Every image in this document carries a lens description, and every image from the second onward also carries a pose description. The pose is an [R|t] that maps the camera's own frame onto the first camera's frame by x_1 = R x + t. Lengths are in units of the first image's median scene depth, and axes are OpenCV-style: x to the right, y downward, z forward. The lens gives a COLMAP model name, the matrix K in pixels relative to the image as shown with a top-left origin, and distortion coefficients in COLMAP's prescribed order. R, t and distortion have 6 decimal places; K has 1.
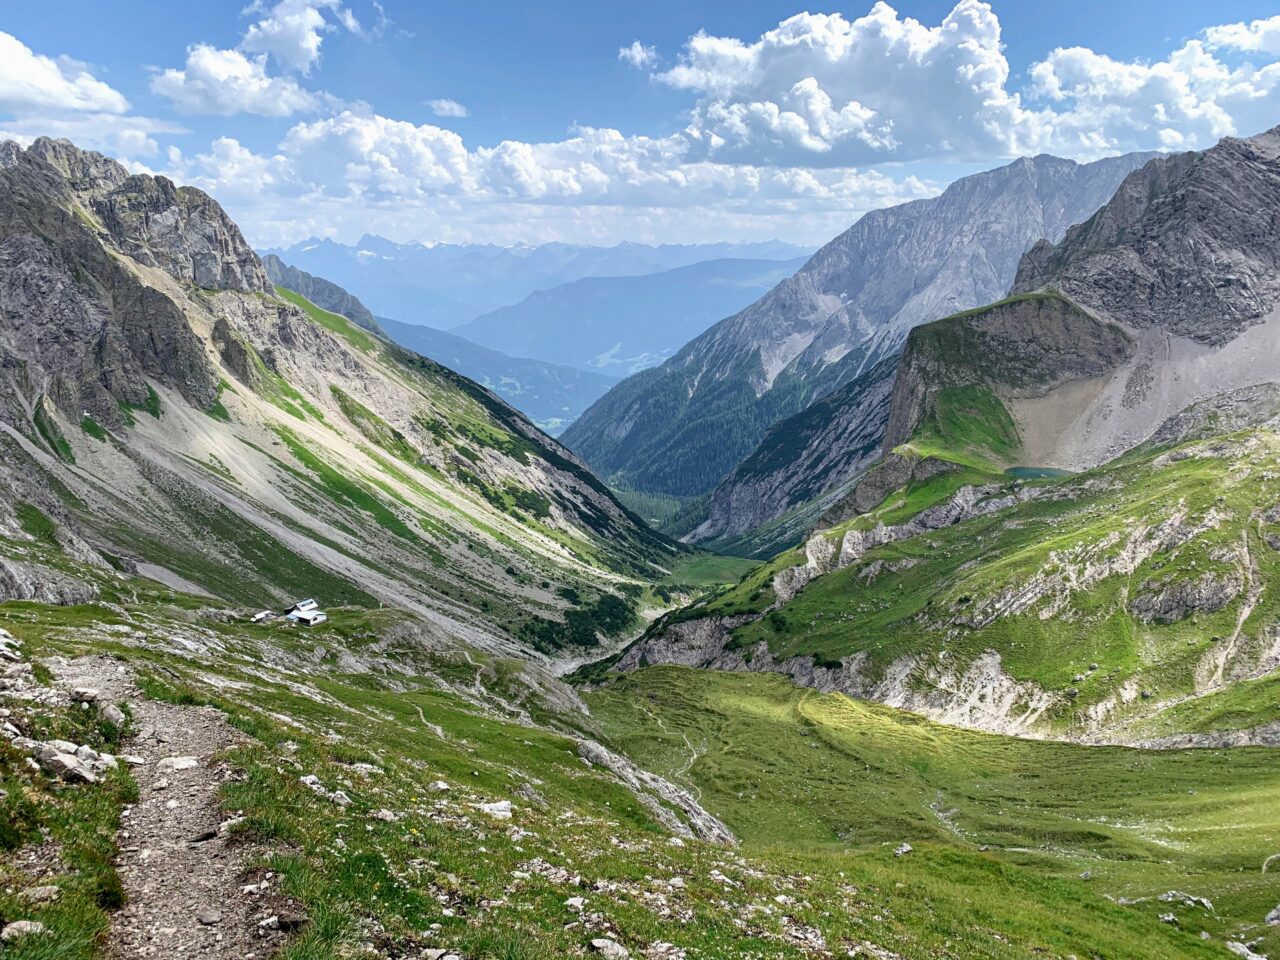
lens RADIAL K [[972.5, 0, 639.9], [0, 972.5, 499.9], [0, 0, 1]] dist [0.087512, -0.142255]
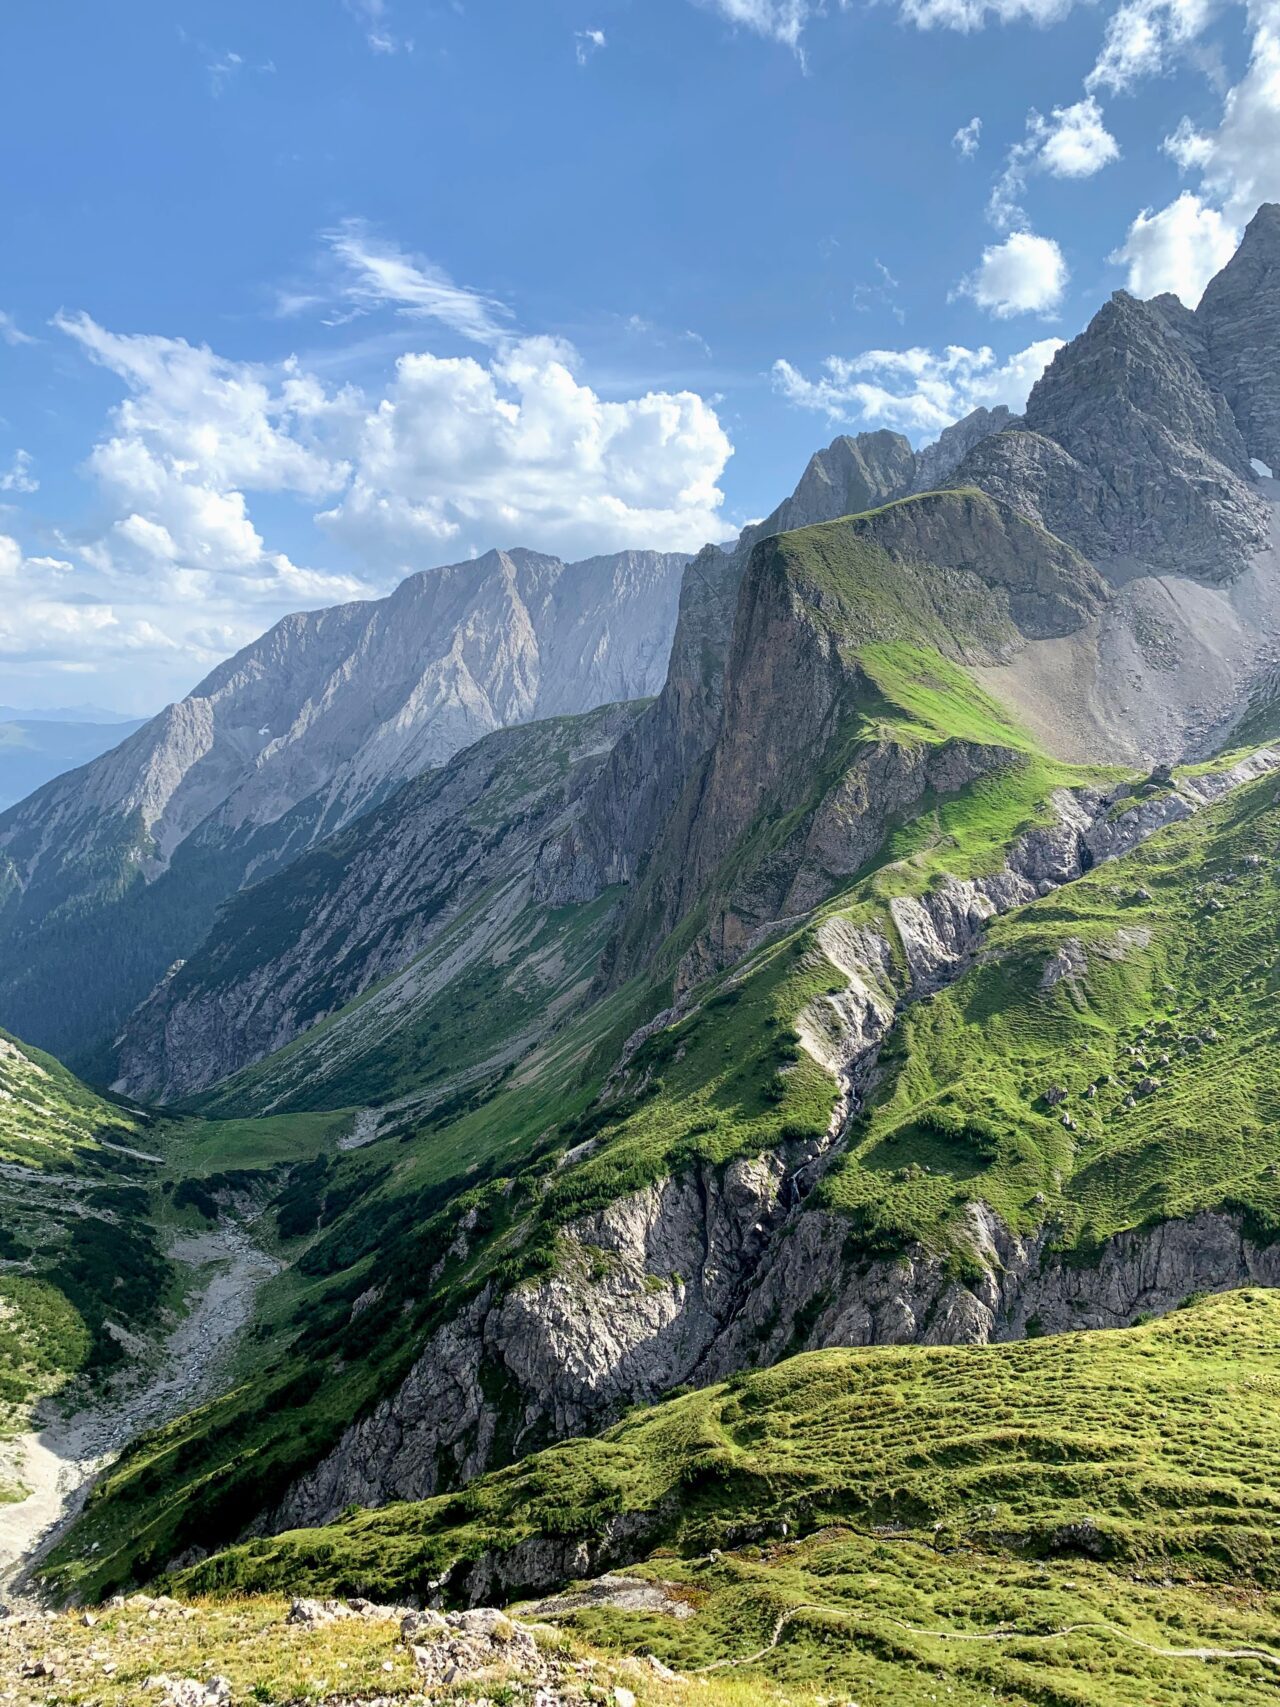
lens RADIAL K [[1297.0, 0, 636.2], [0, 1297.0, 843.3], [0, 0, 1]] dist [0.087512, -0.142255]
pose [[0.858252, -0.040286, 0.511645, -0.061662], [0.124797, 0.983375, -0.131909, 0.027950], [-0.497825, 0.177063, 0.849011, 0.252132]]
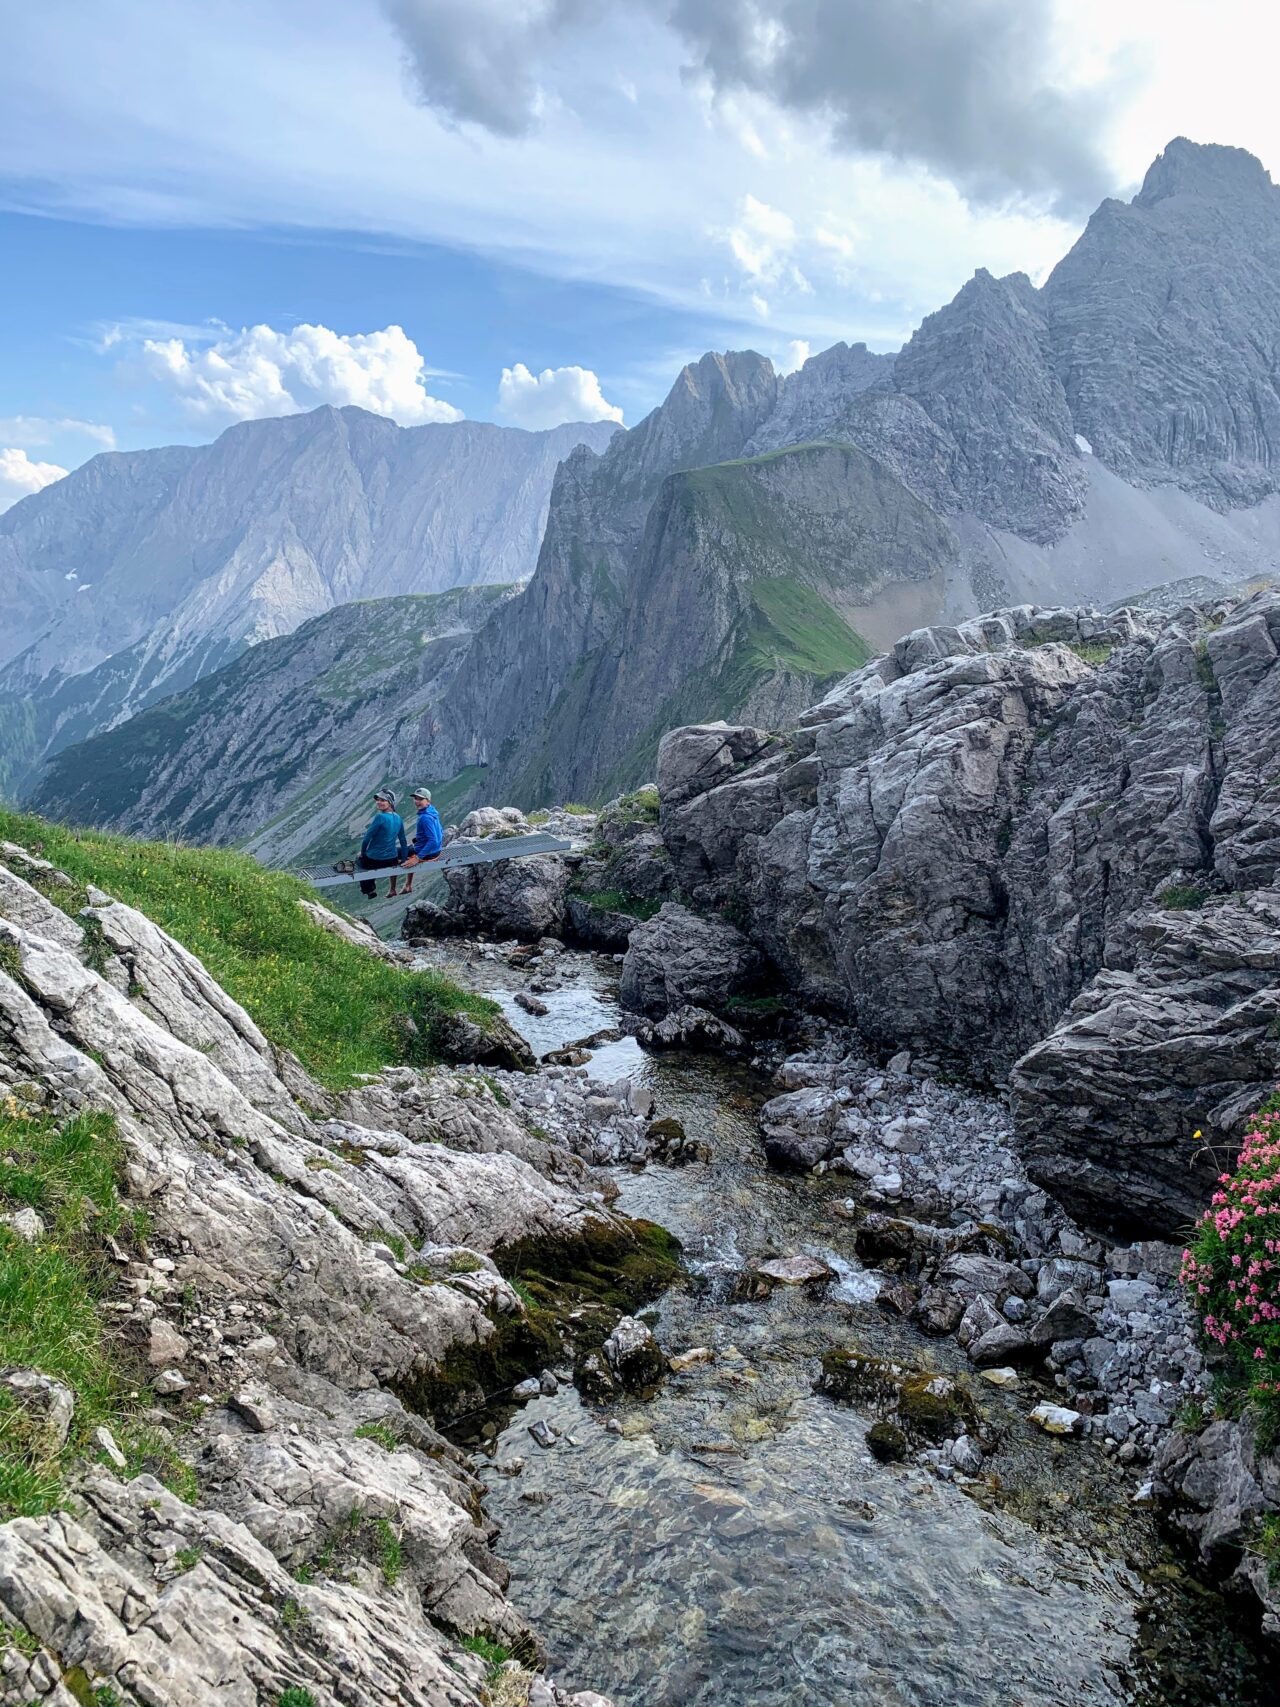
lens RADIAL K [[1307.9, 0, 640.0], [0, 1307.9, 853.5], [0, 0, 1]] dist [0.080825, -0.190142]
pose [[0.770268, -0.048191, 0.635897, -0.114466], [0.077306, 0.996843, -0.018097, 0.026726], [-0.633017, 0.063098, 0.771562, 0.225152]]
